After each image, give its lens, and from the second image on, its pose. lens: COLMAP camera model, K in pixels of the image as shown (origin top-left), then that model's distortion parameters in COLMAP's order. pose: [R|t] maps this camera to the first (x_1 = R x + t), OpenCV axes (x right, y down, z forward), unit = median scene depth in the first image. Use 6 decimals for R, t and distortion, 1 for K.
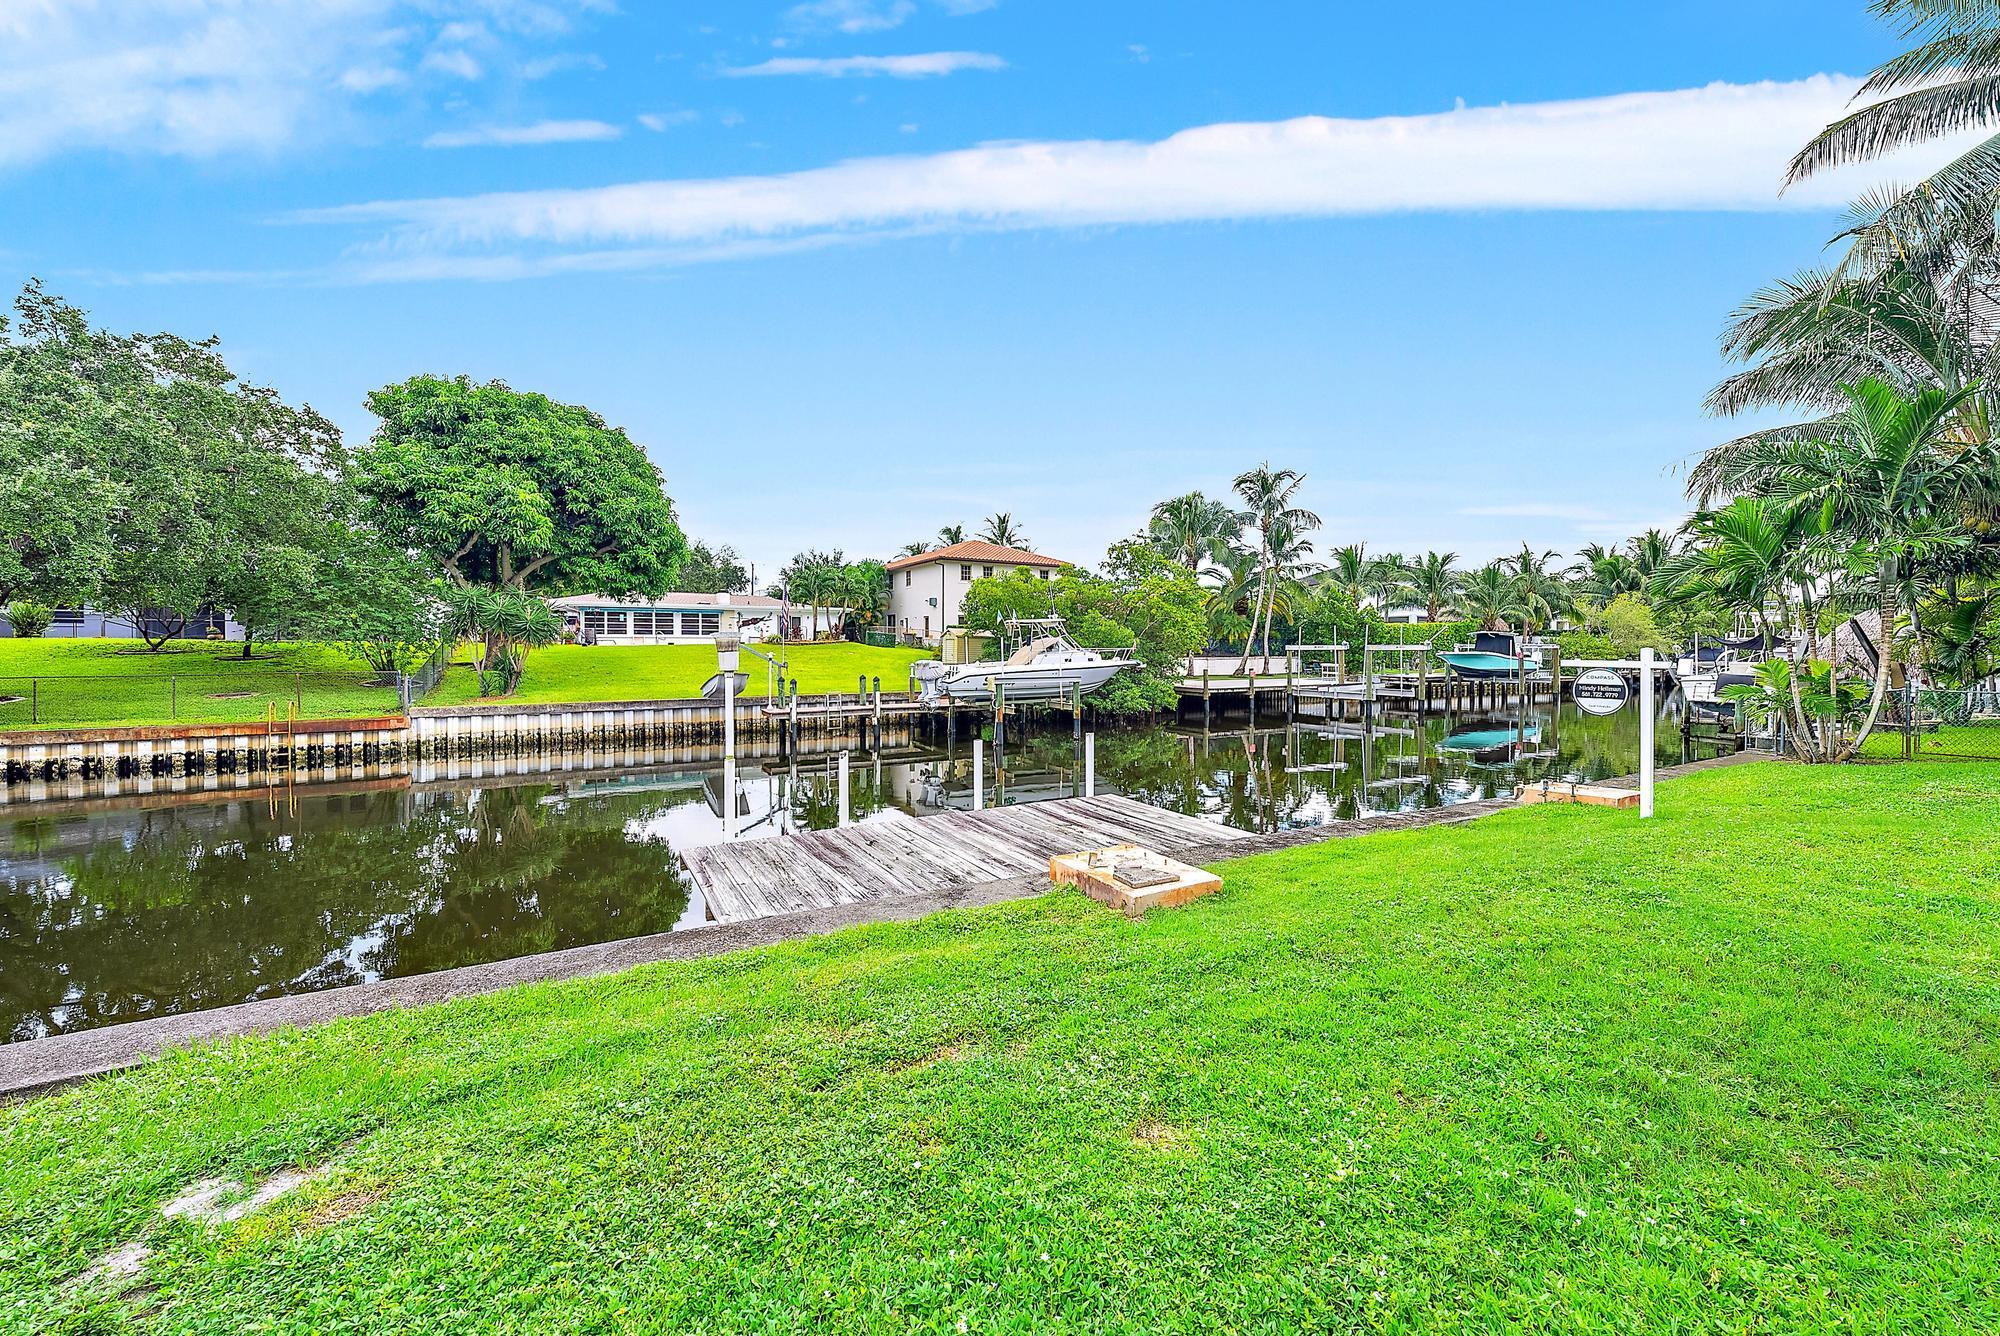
lens RADIAL K [[753.7, 0, 999.4], [0, 753.7, 658.7], [0, 0, 1]] dist [-0.000170, -0.000001]
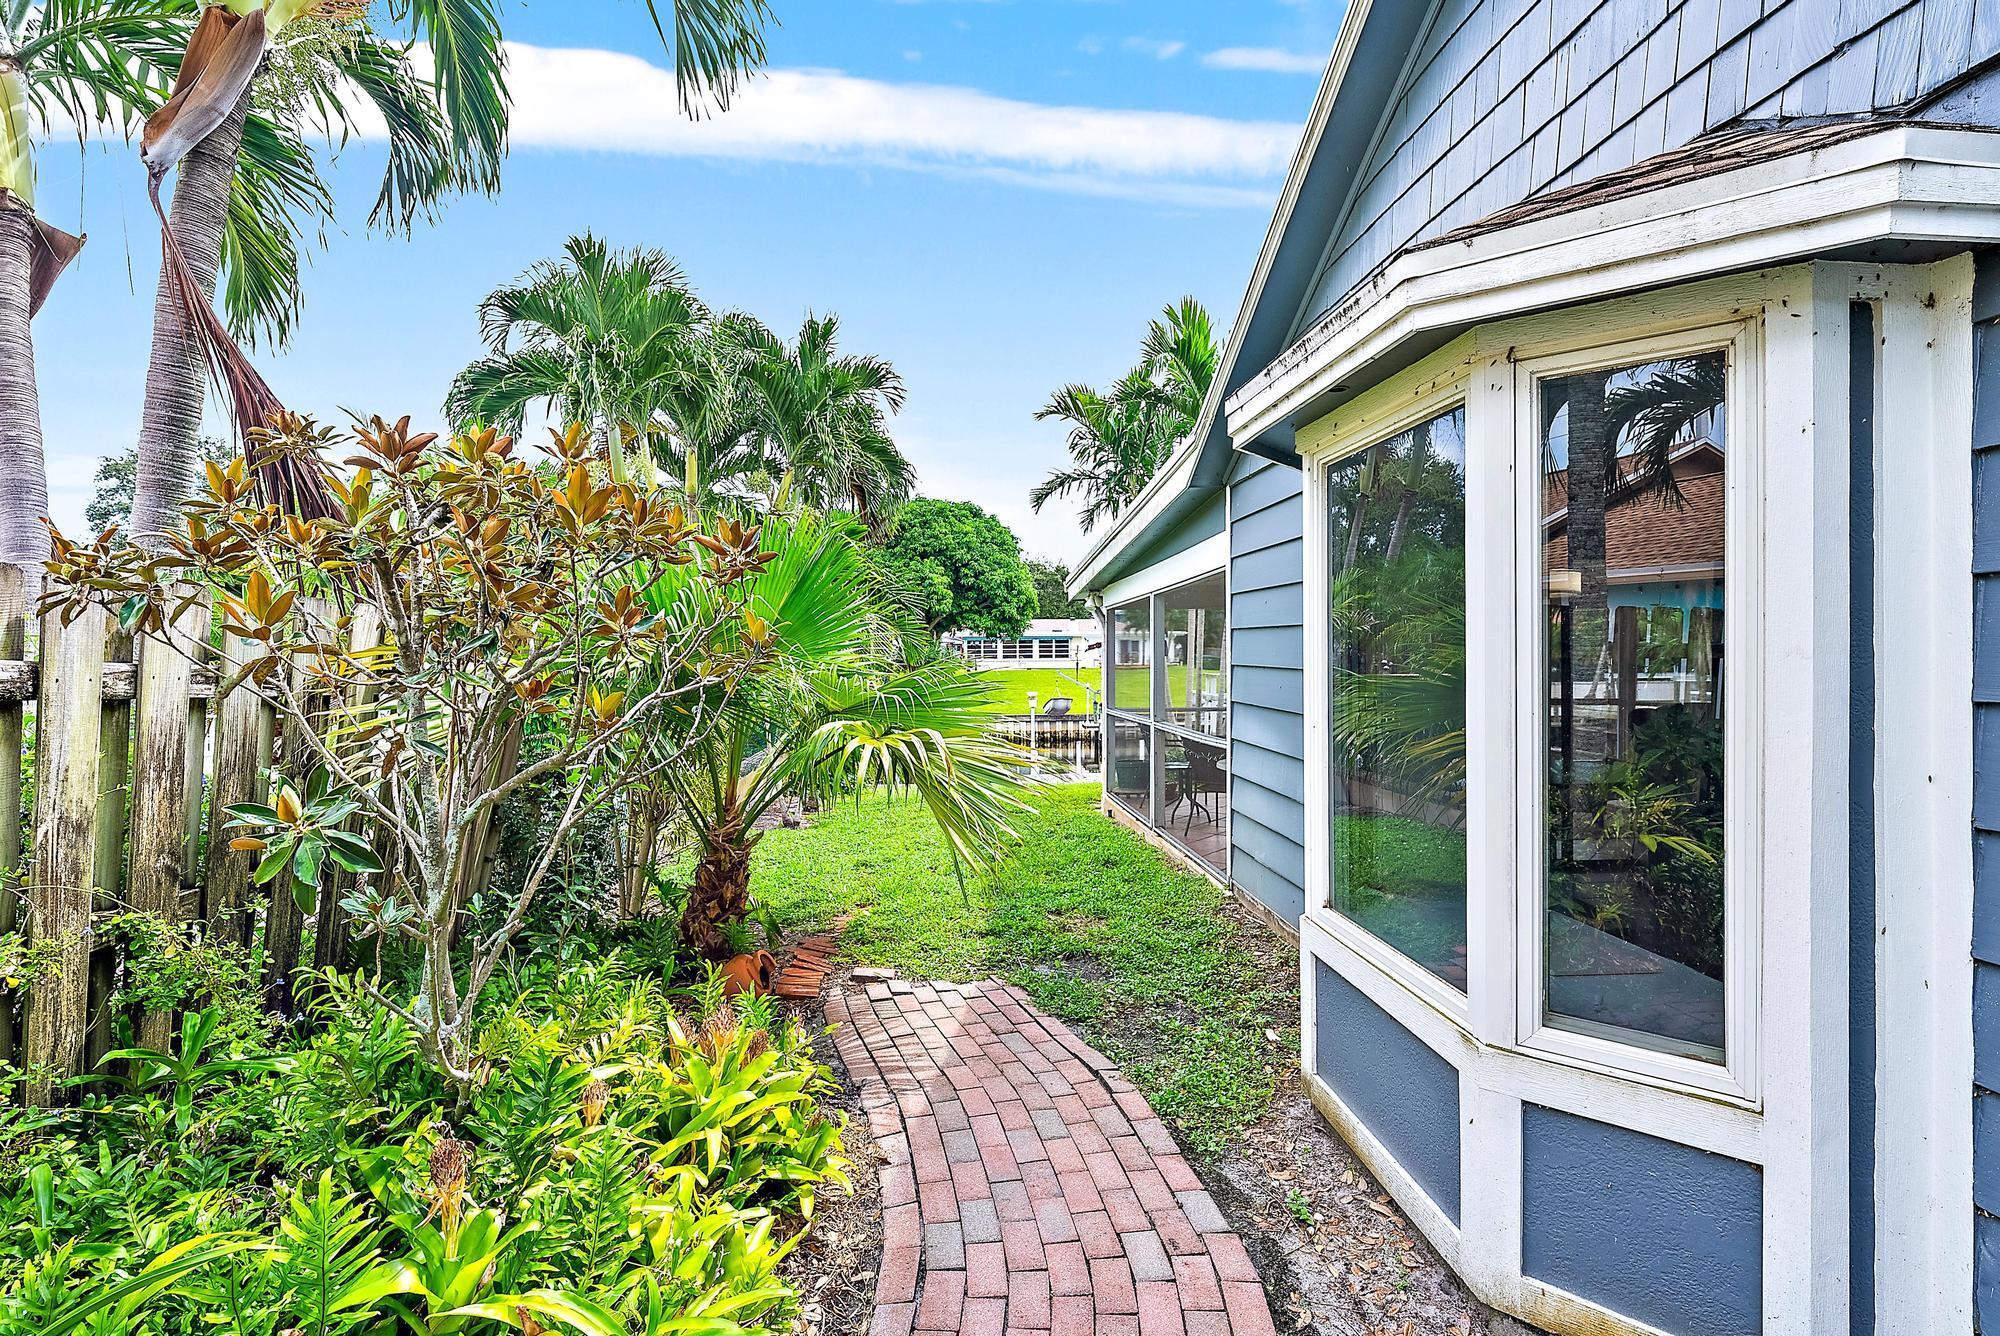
lens RADIAL K [[973.6, 0, 1004.1], [0, 973.6, 657.9], [0, 0, 1]] dist [0.000006, 0.000000]
pose [[0.898593, 0.003160, -0.438772, 0.311551], [-0.004411, 0.999989, -0.001833, -0.045476], [0.438762, 0.003582, 0.898596, -0.620498]]
